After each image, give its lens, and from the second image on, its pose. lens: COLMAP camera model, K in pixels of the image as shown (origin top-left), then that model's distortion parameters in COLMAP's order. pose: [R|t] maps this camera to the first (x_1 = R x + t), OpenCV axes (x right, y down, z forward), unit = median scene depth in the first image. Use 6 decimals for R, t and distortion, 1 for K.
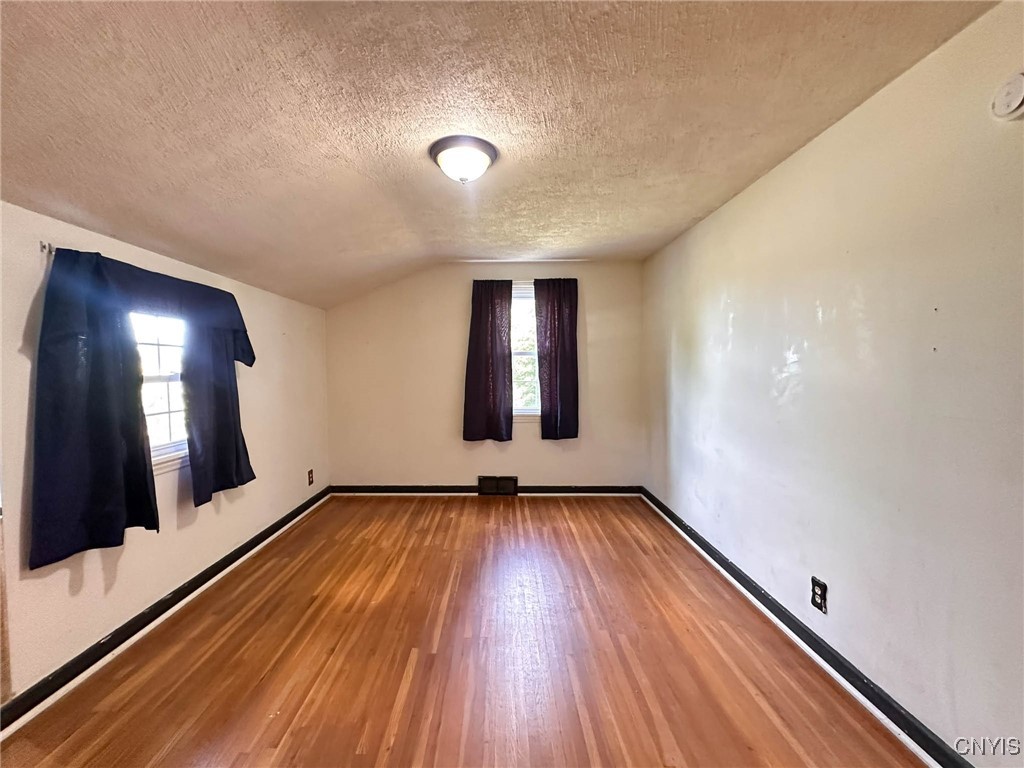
lens RADIAL K [[407.3, 0, 512.0], [0, 407.3, 384.0], [0, 0, 1]] dist [-0.001687, -0.000127]
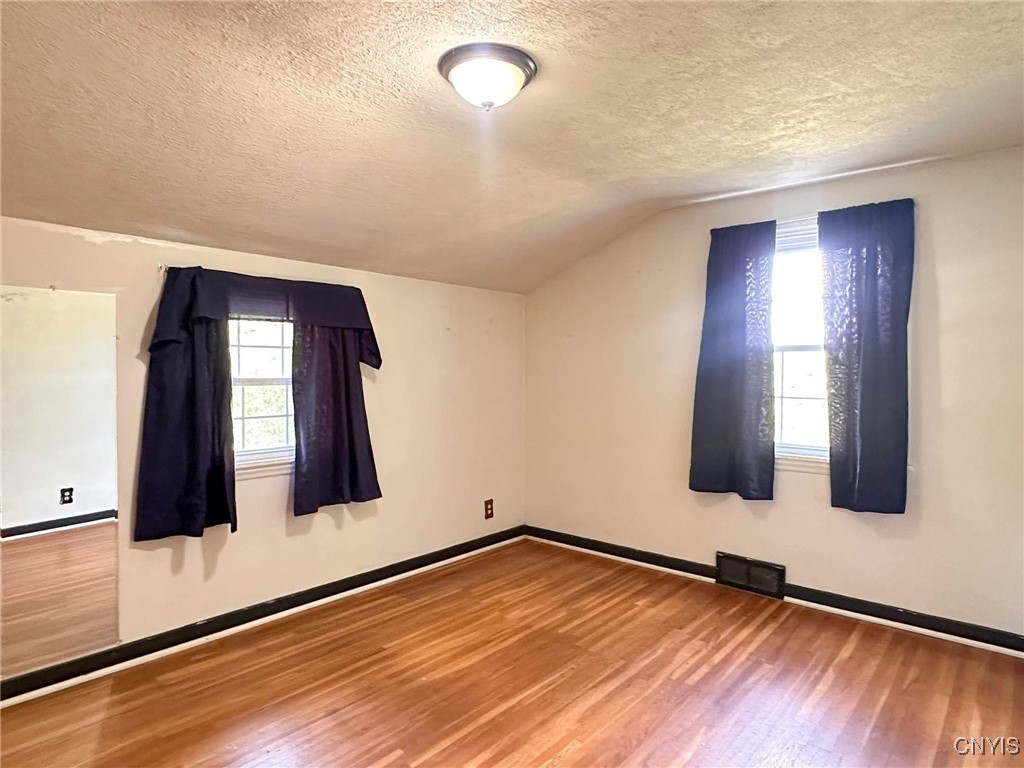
lens RADIAL K [[610.3, 0, 512.0], [0, 610.3, 384.0], [0, 0, 1]] dist [0.004092, 0.001011]
pose [[0.769681, 0.025940, -0.637902, 0.355007], [-0.032962, 0.999456, 0.000871, -0.018072], [0.637577, 0.020356, 0.770117, 0.141762]]
